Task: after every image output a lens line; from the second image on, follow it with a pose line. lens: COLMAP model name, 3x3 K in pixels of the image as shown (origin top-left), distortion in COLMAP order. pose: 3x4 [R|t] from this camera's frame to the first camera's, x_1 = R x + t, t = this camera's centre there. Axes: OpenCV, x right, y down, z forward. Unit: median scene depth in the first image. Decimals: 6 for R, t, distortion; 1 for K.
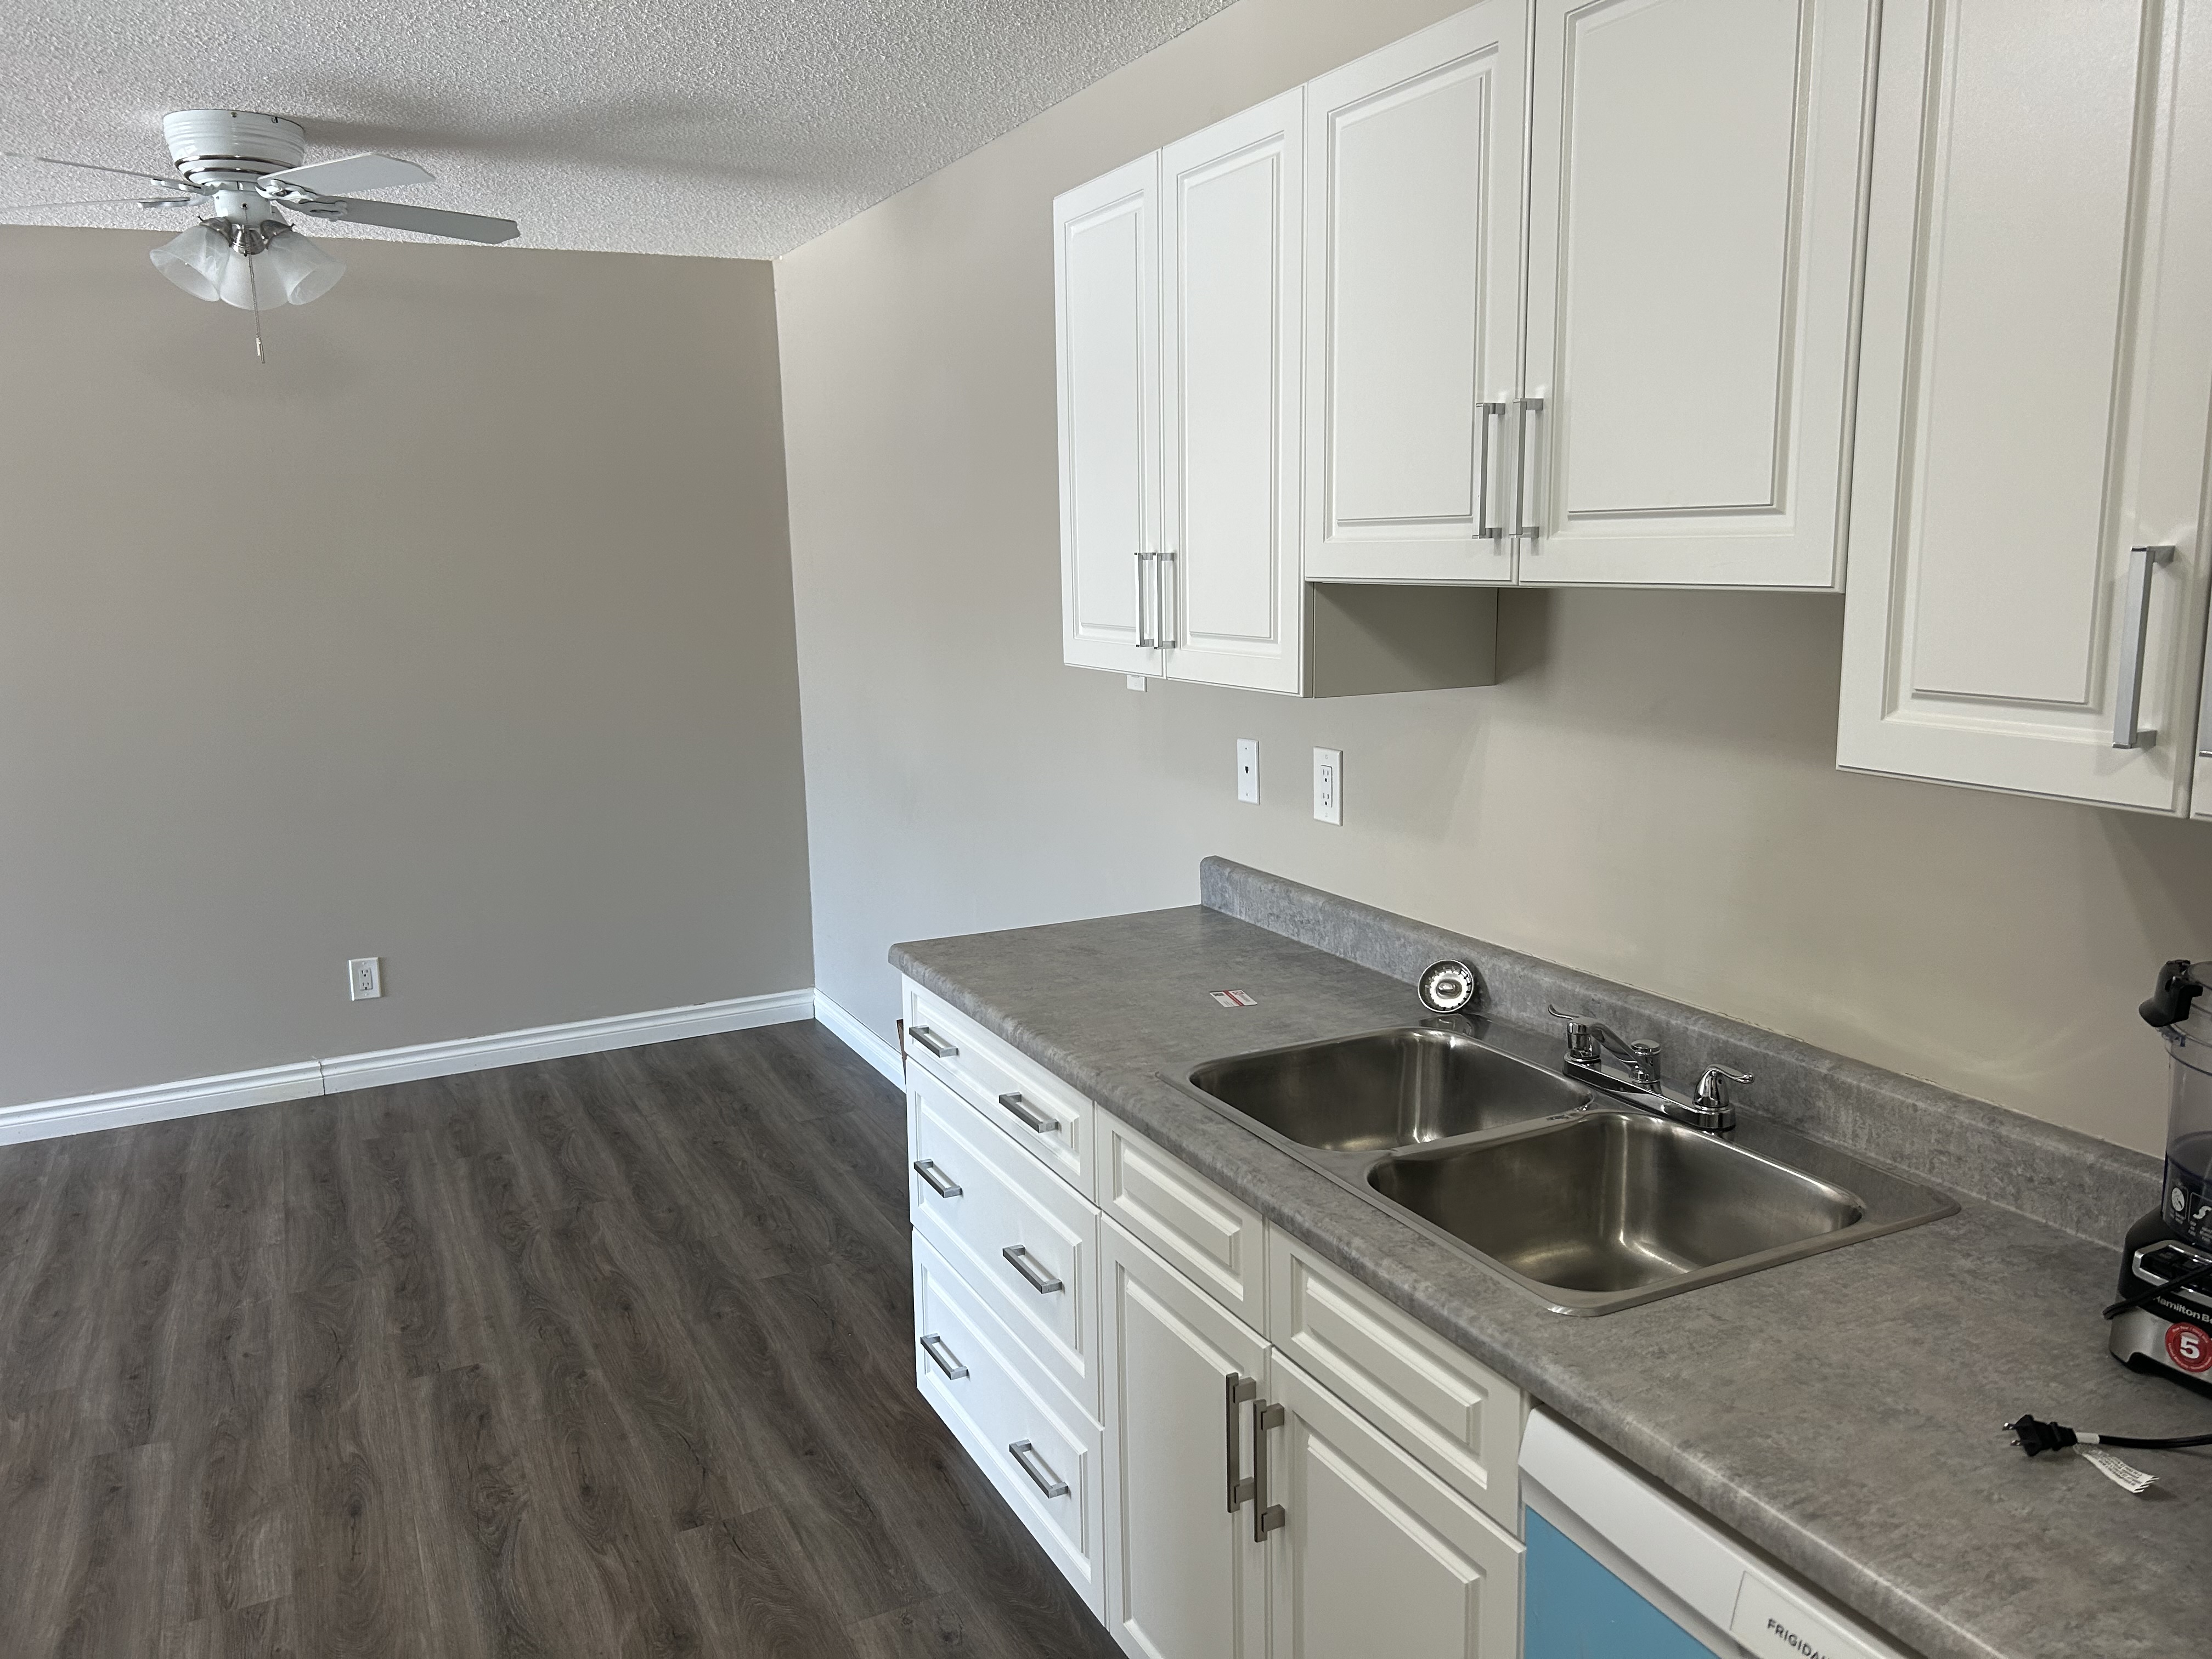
lens RADIAL K [[1664.7, 0, 1129.7], [0, 1664.7, 839.0], [0, 0, 1]] dist [0.042373, -0.050921]
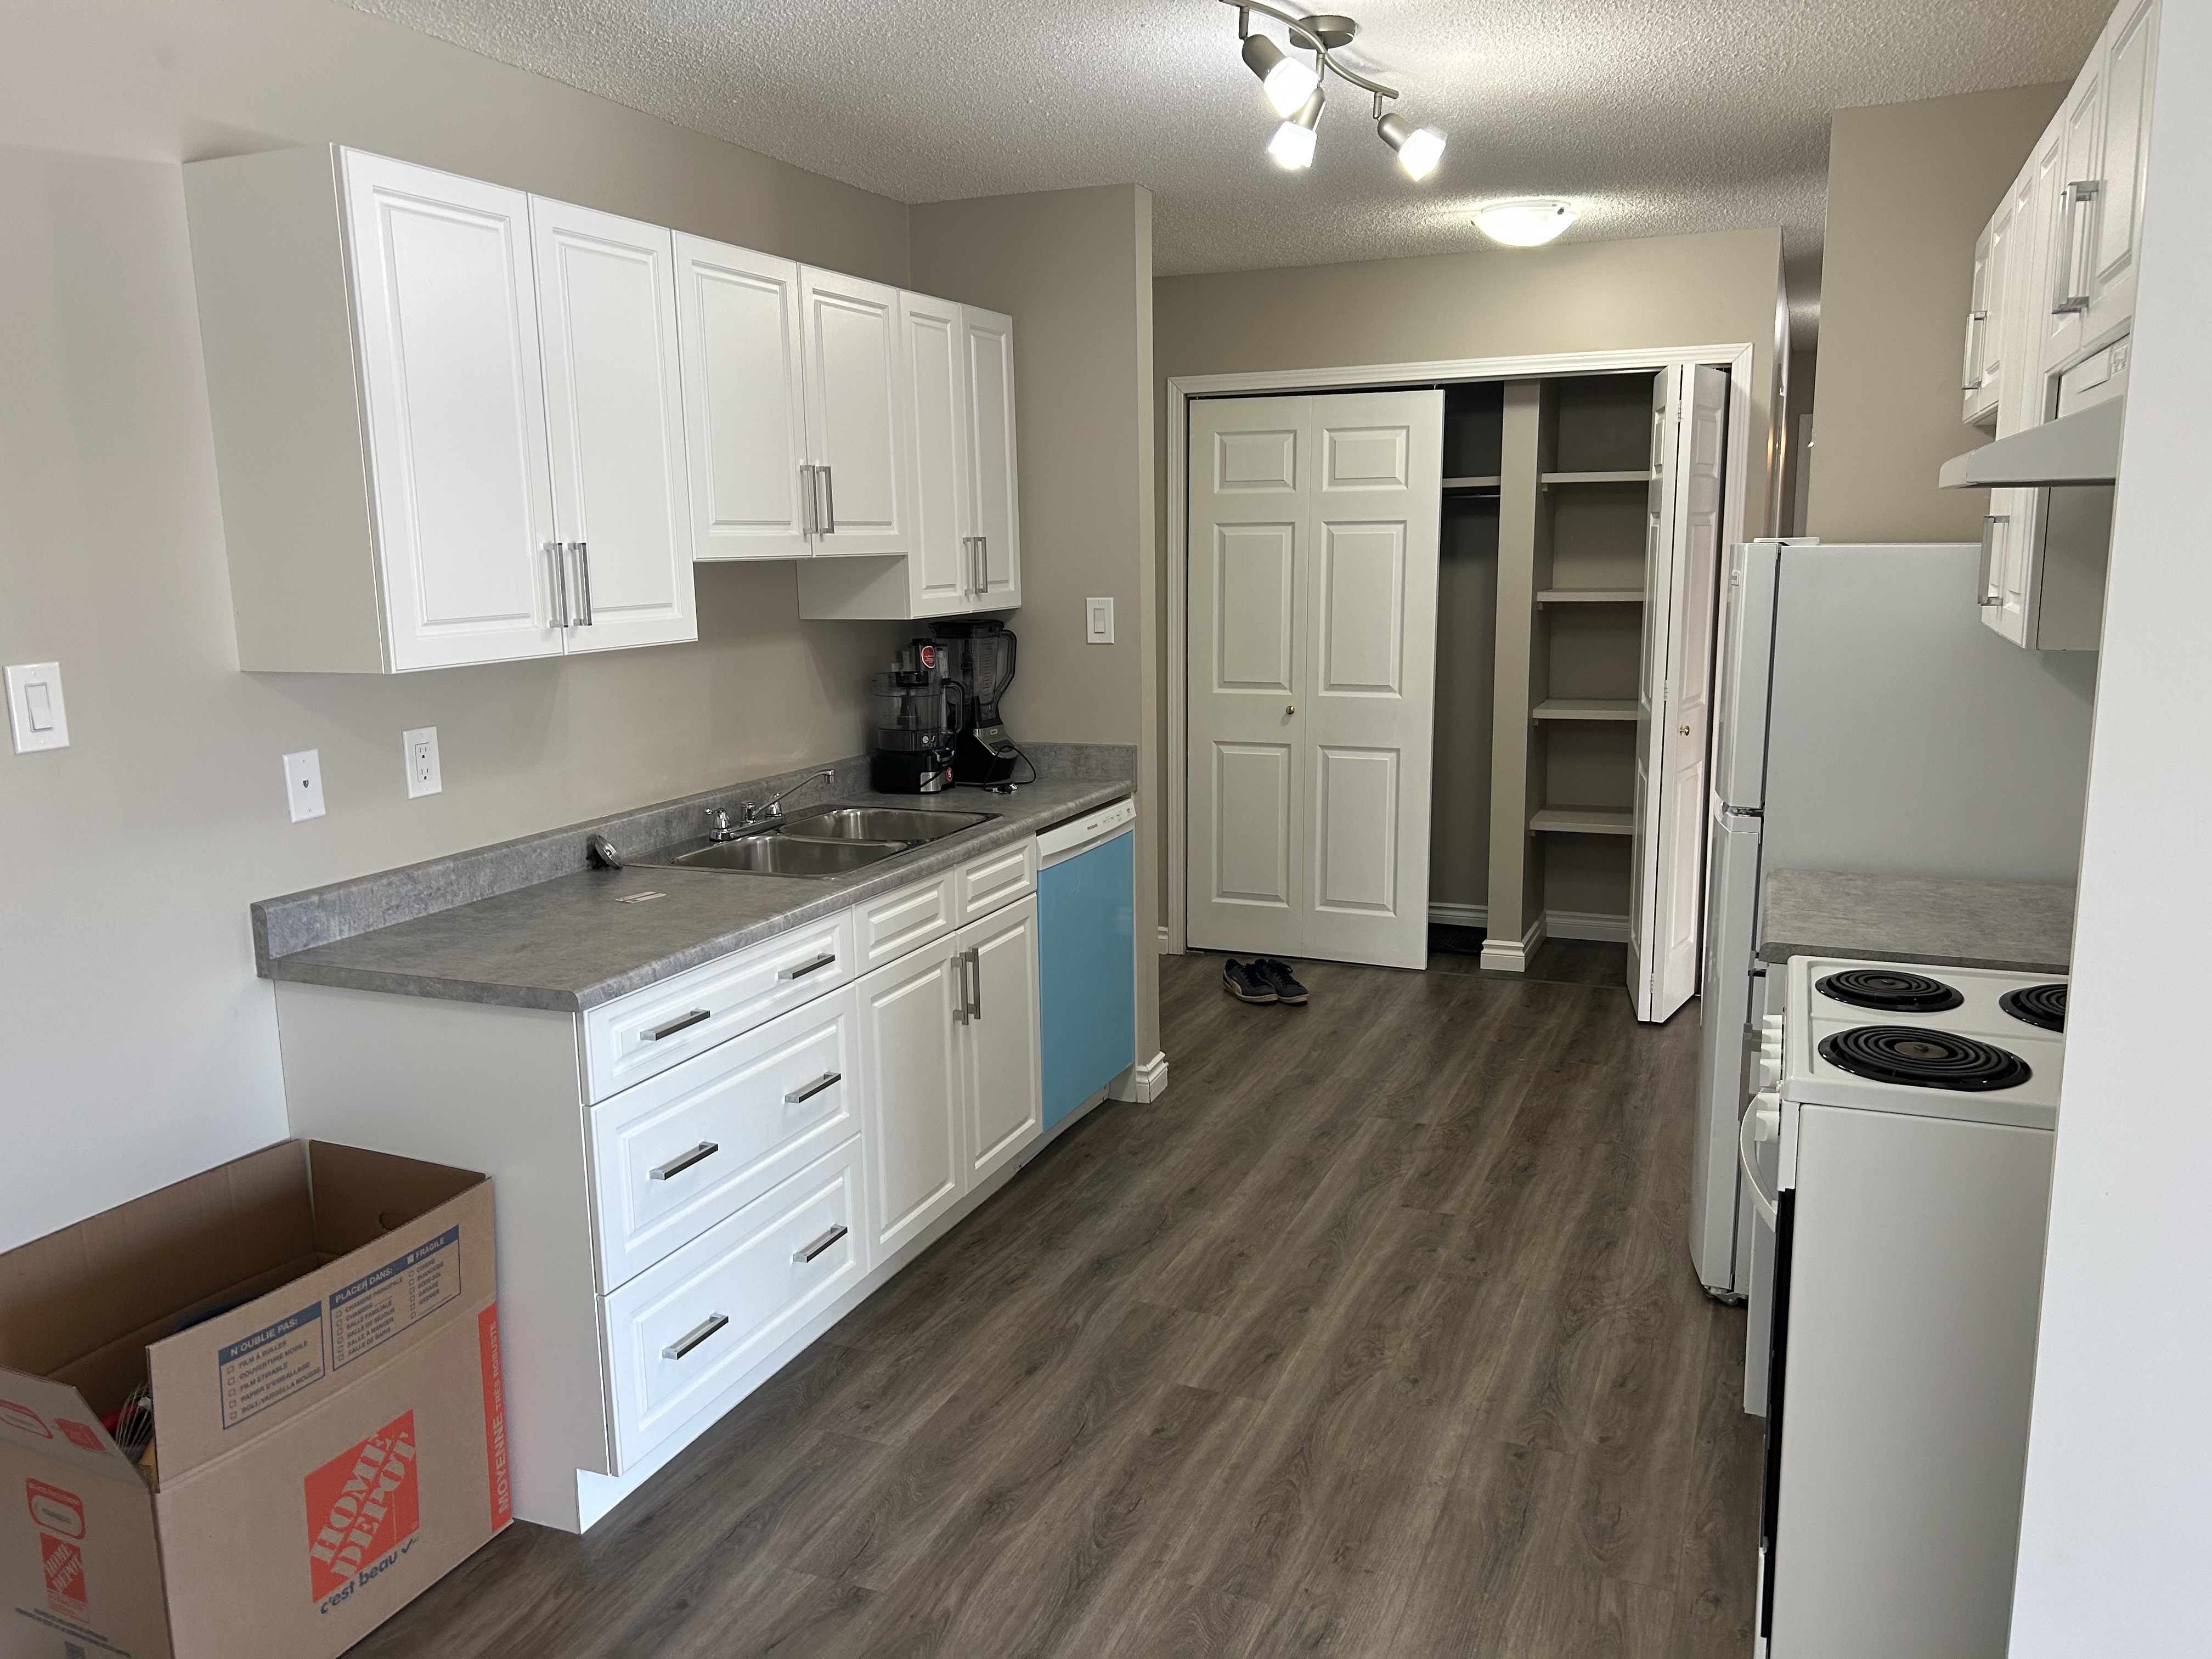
lens RADIAL K [[1616.0, 0, 1107.4], [0, 1616.0, 855.4], [0, 0, 1]] dist [0.043753, -0.051593]
pose [[-0.651380, -0.118283, 0.749475, -0.904504], [0.163325, 0.942761, 0.290736, -0.194537], [-0.740965, 0.311788, -0.594777, 1.216452]]
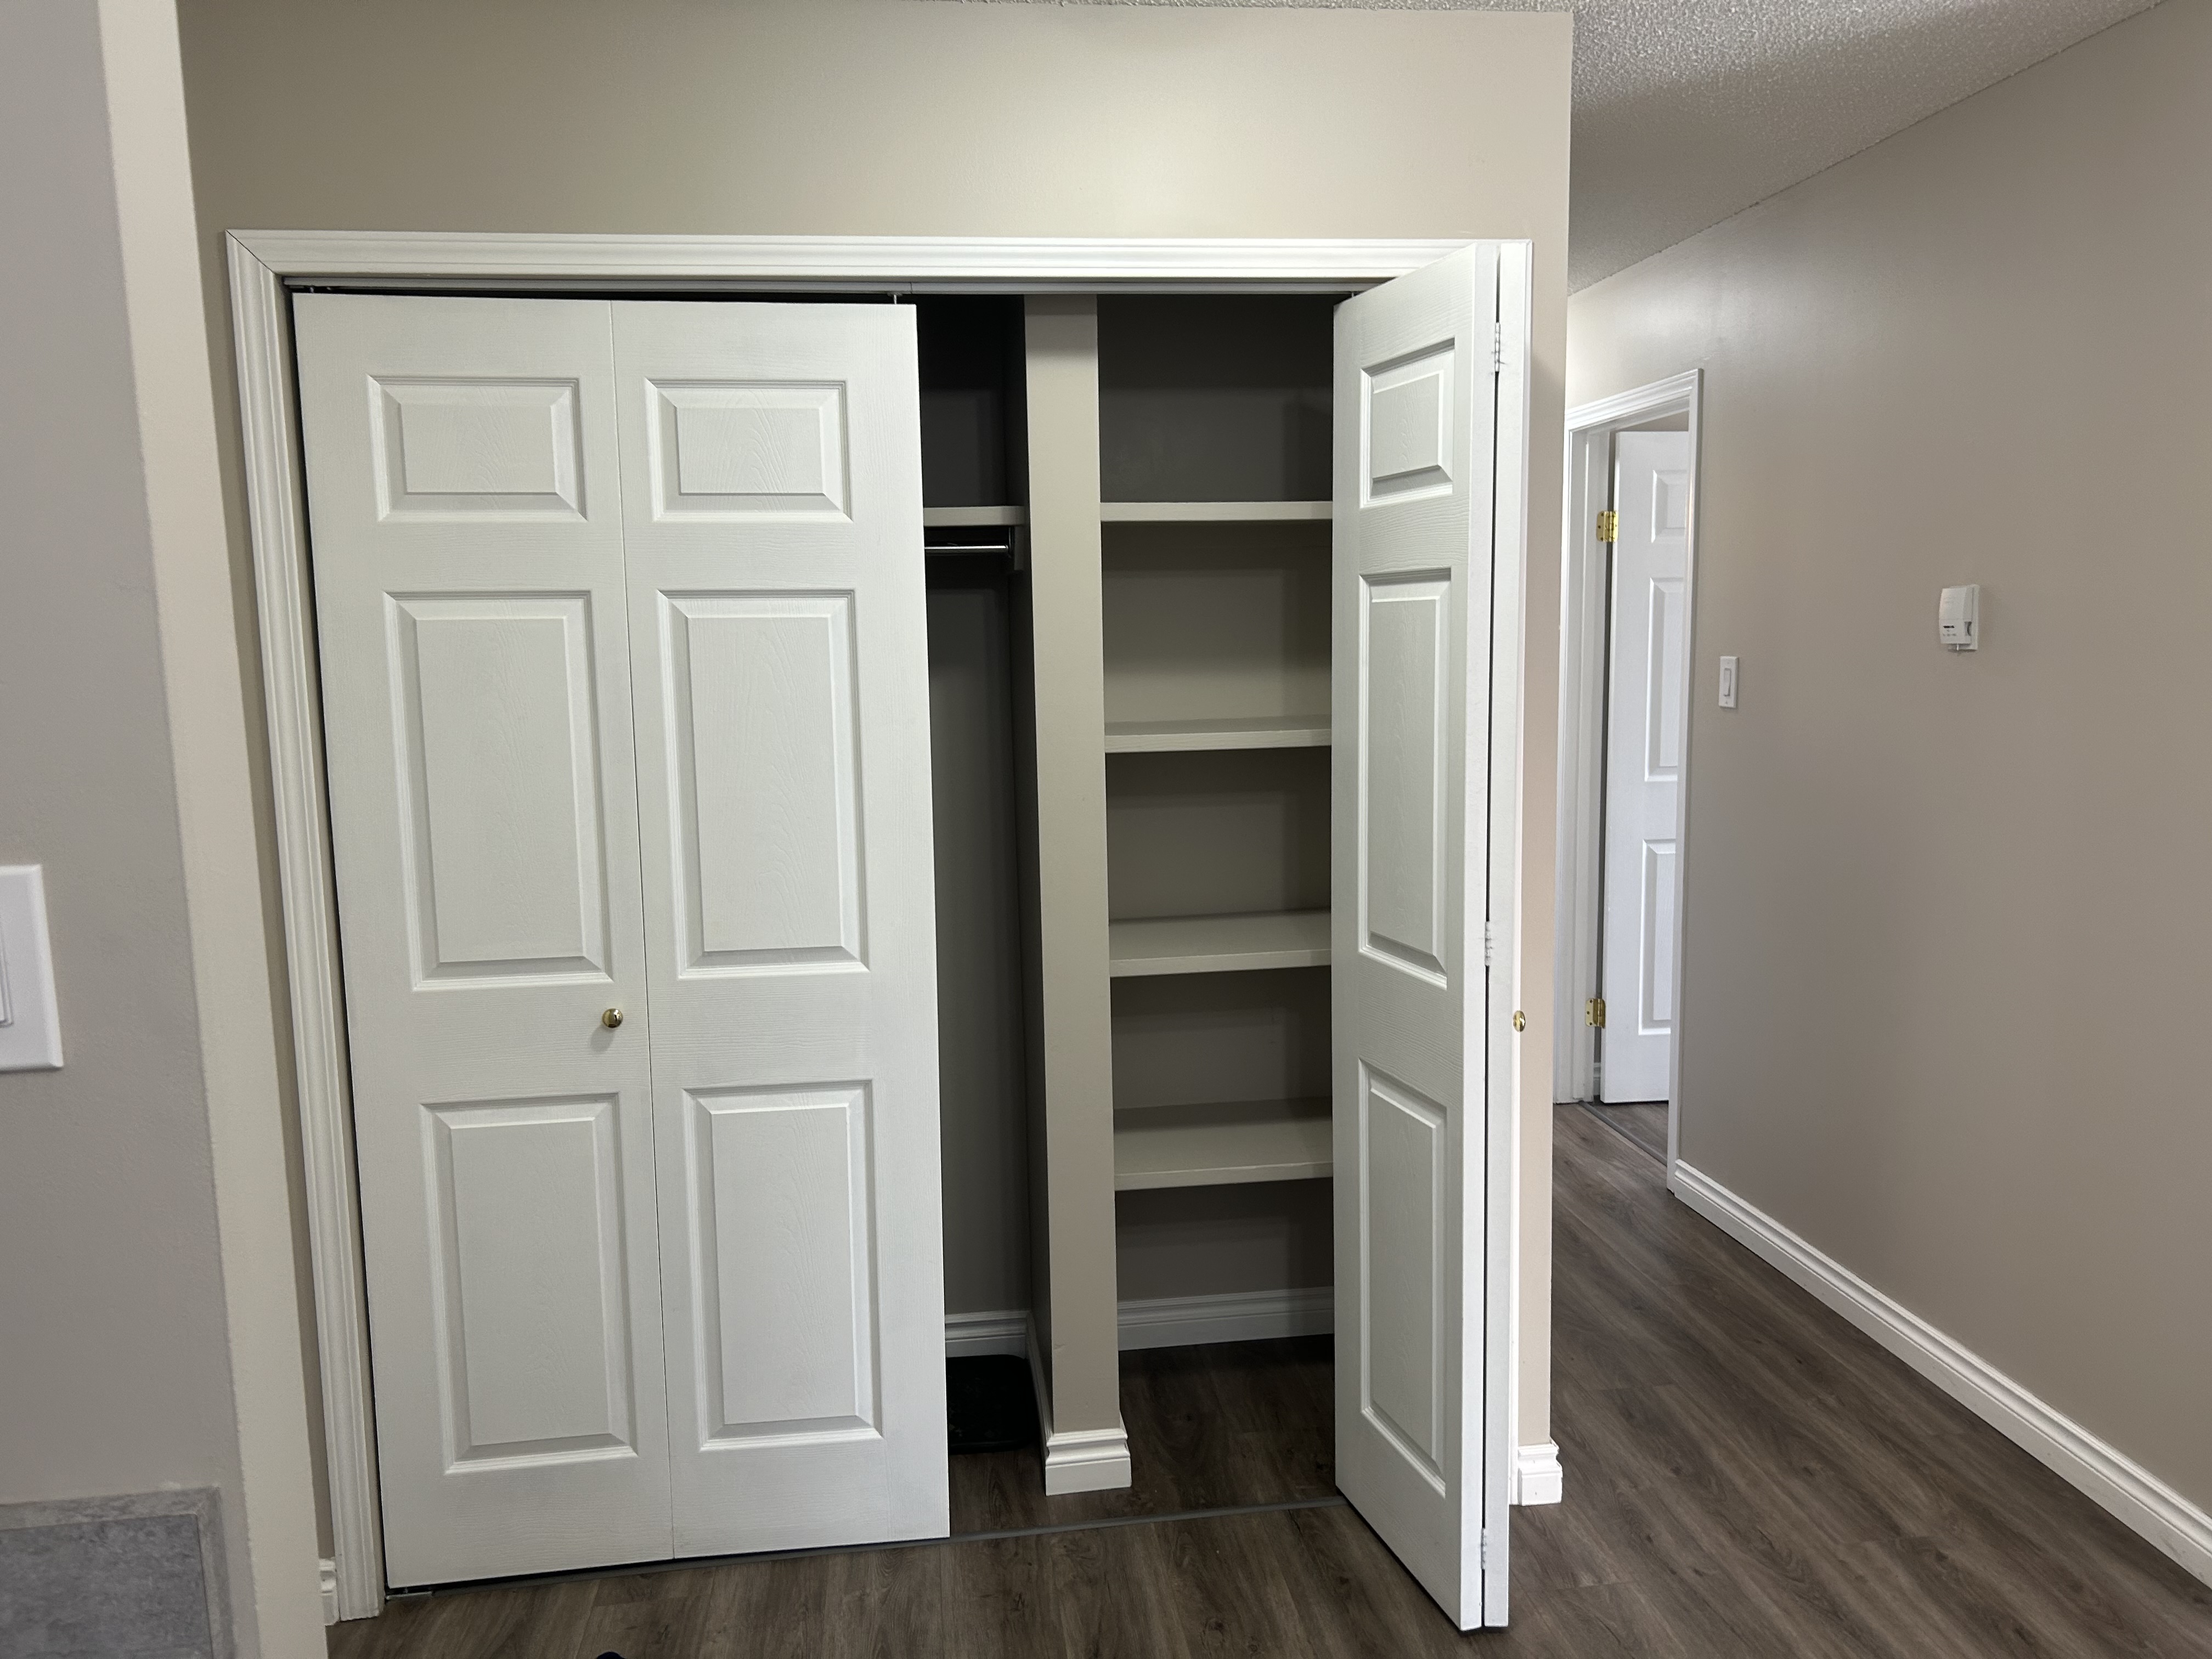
lens RADIAL K [[1661.1, 0, 1096.4], [0, 1661.1, 842.0], [0, 0, 1]] dist [0.039525, -0.049304]
pose [[-0.936010, -0.022336, 0.351263, -0.103240], [0.093636, 0.946219, 0.309680, -0.090315], [-0.339289, 0.322755, -0.883579, 0.490020]]
